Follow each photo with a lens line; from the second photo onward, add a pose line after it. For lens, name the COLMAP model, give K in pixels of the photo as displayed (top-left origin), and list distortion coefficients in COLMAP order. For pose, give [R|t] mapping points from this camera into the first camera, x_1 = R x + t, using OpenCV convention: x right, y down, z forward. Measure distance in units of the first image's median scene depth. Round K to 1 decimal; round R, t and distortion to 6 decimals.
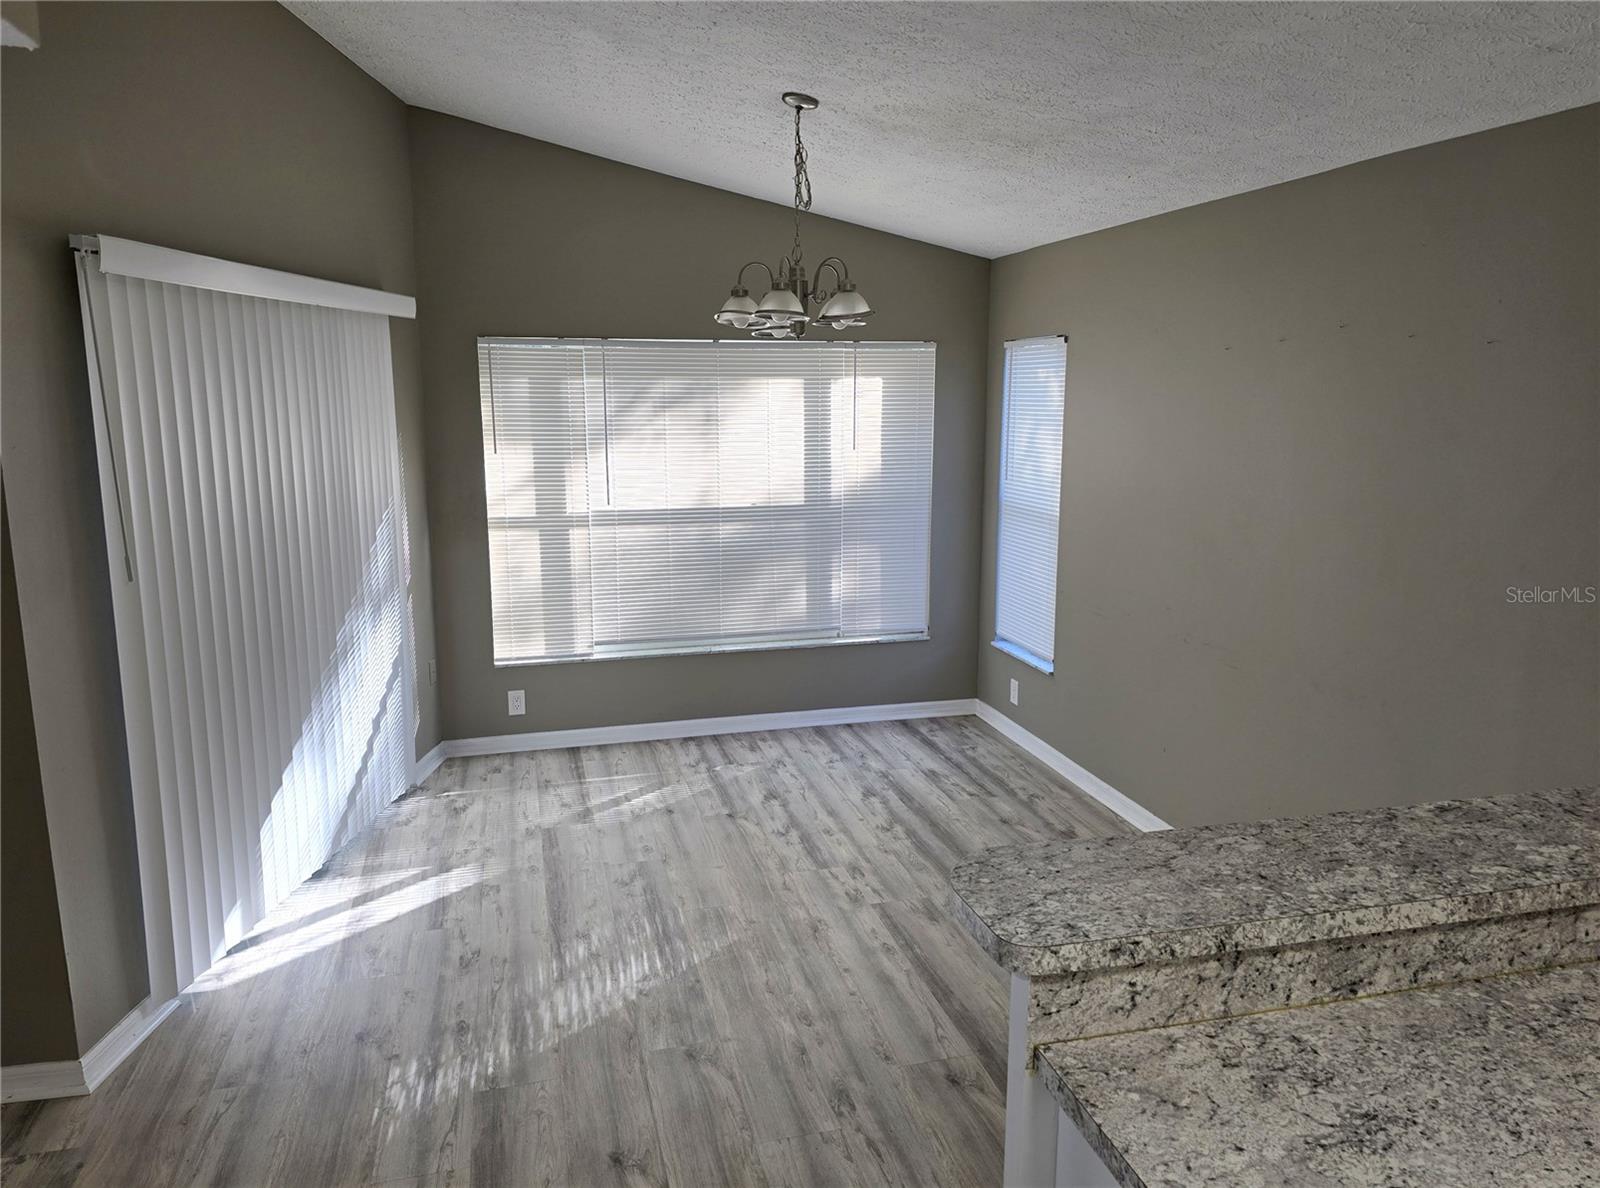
lens RADIAL K [[1097.4, 0, 791.7], [0, 1097.4, 563.1], [0, 0, 1]] dist [0.042656, -0.038231]
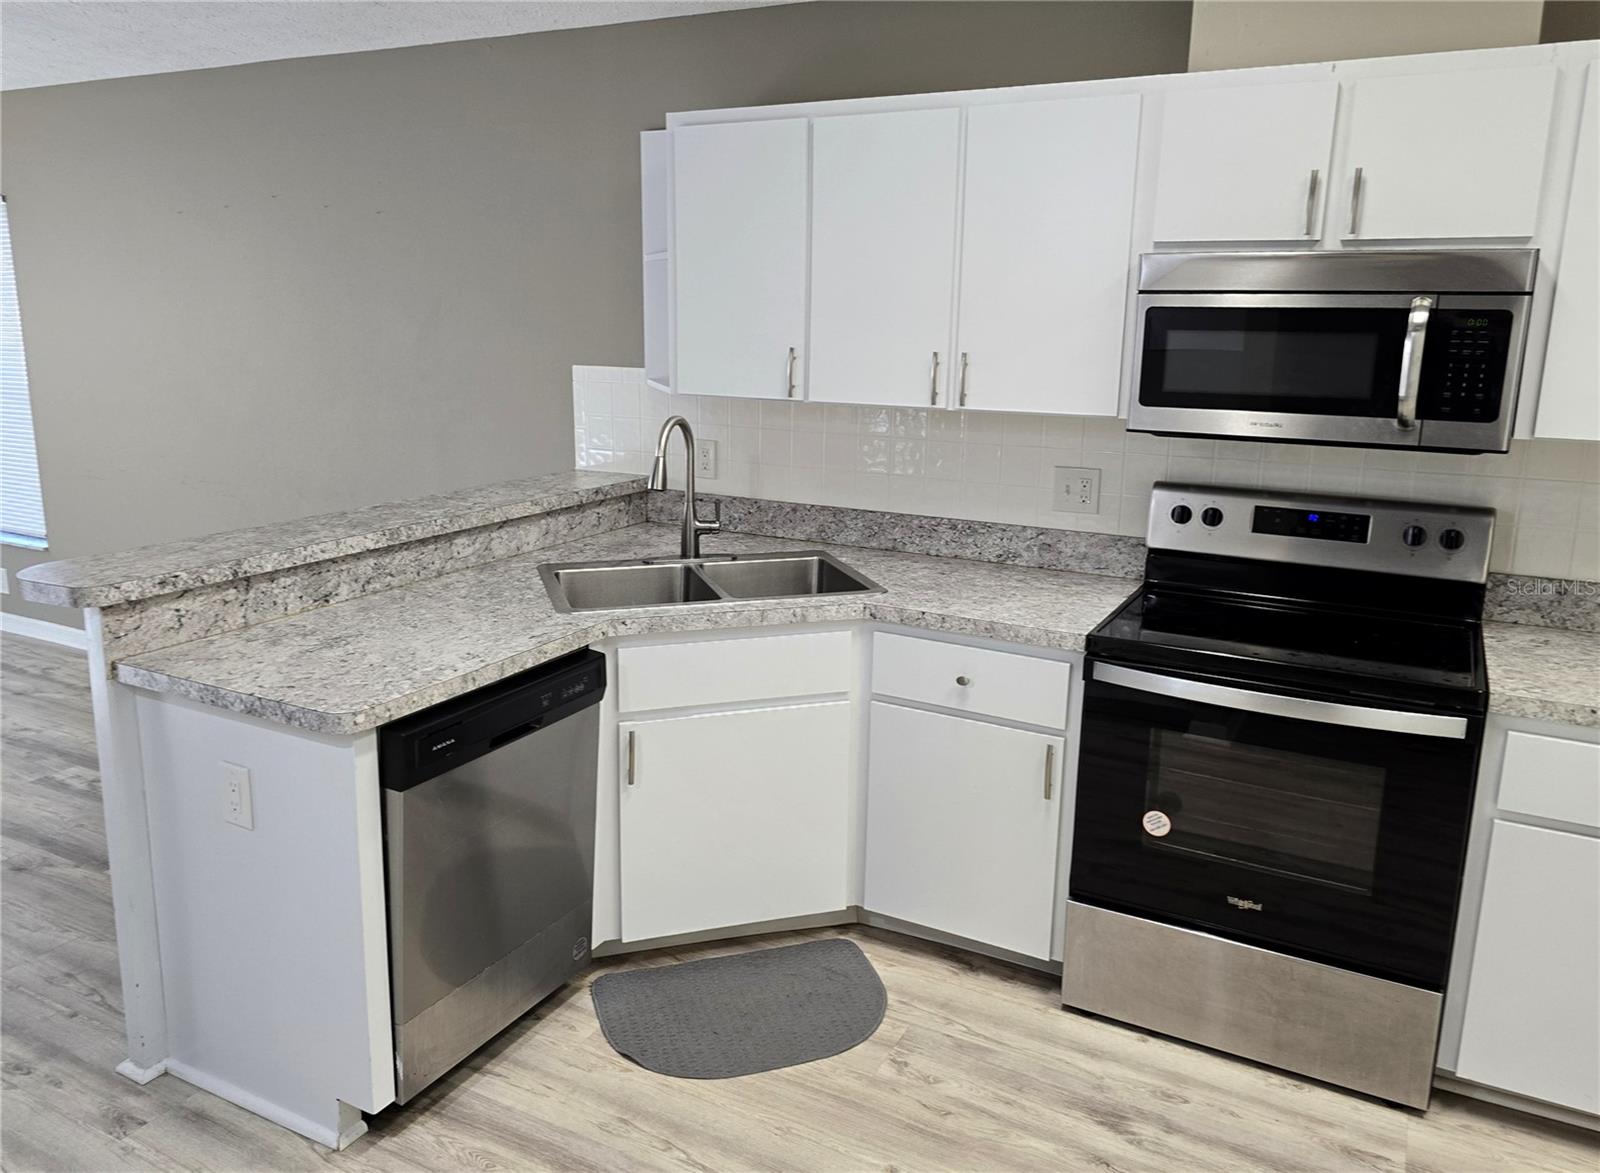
lens RADIAL K [[1194.9, 0, 809.7], [0, 1194.9, 548.3], [0, 0, 1]] dist [0.061027, -0.052513]
pose [[0.671443, -0.142779, 0.727171, -0.274936], [0.111620, 0.989554, 0.091231, 0.232682], [-0.732601, 0.019910, 0.680367, -0.685707]]
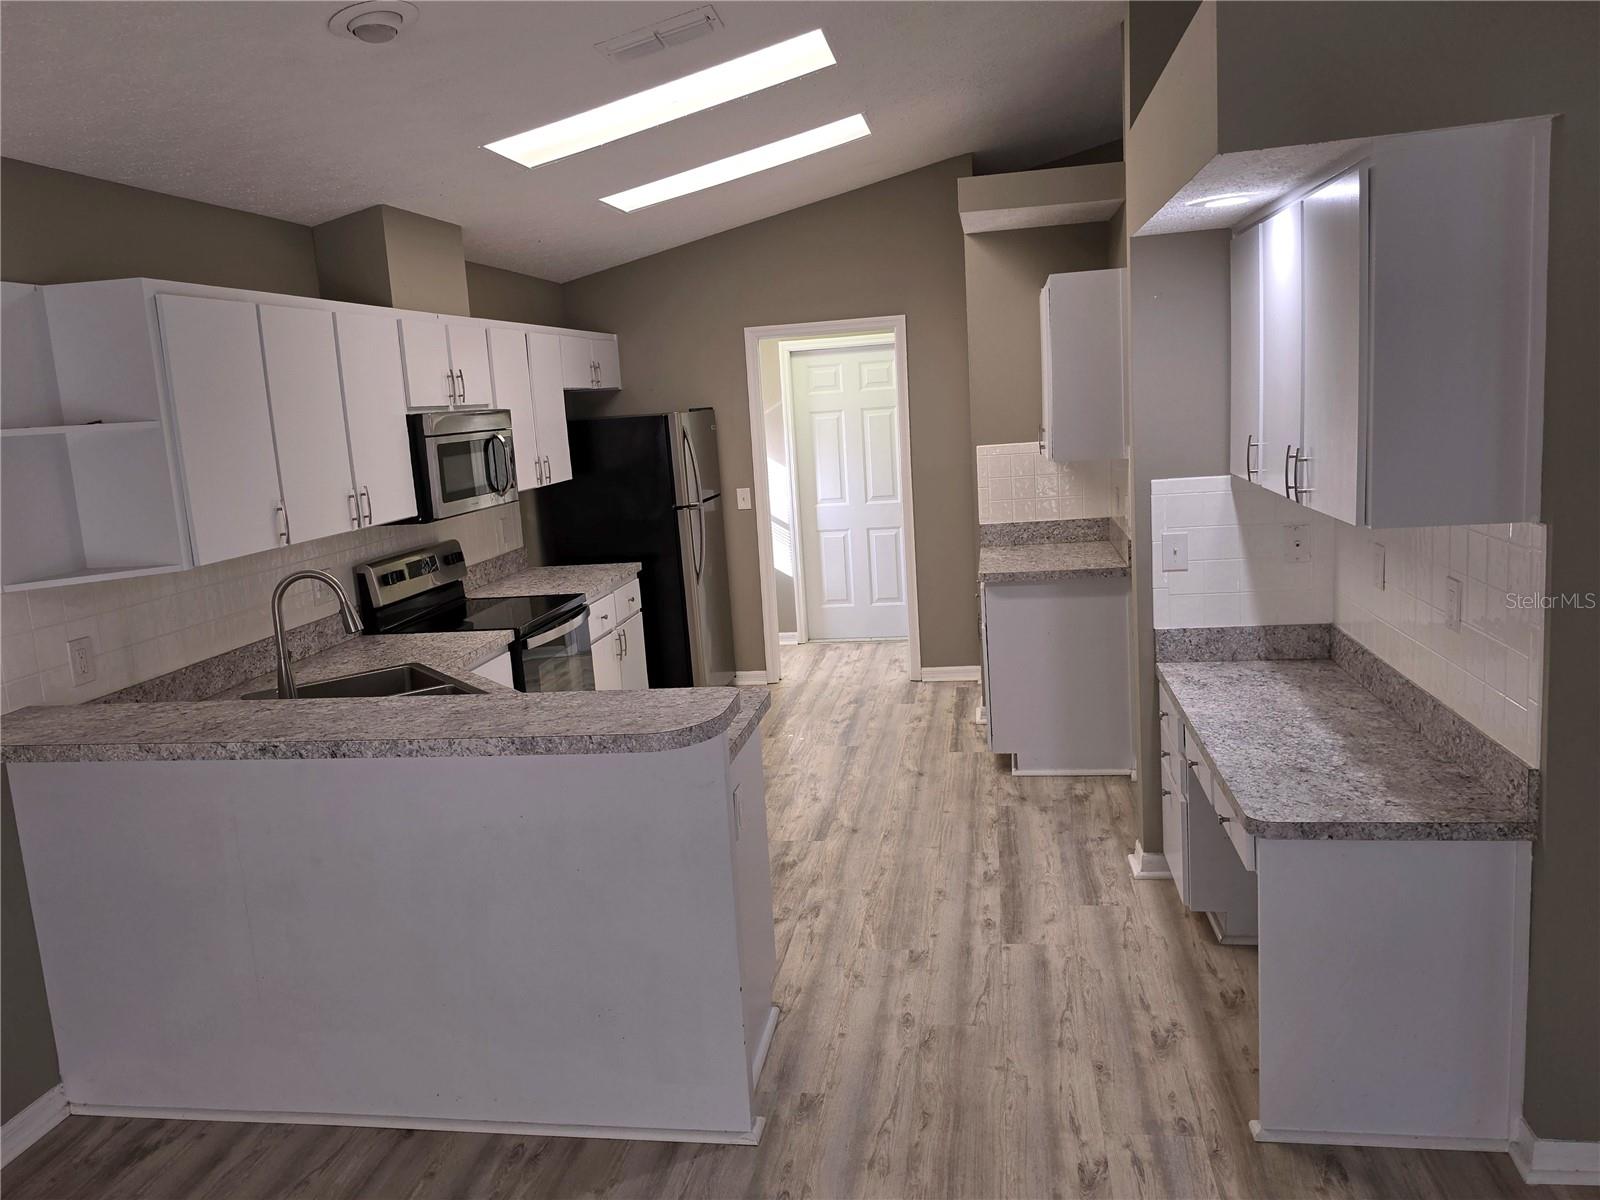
lens RADIAL K [[1082.2, 0, 800.0], [0, 1082.2, 600.0], [0, 0, 1]] dist [0.058141, -0.074018]
pose [[-0.911030, -0.013549, 0.412118, -0.511664], [0.134341, 0.935175, 0.327721, -0.275814], [-0.389843, 0.353928, -0.850152, 2.082073]]
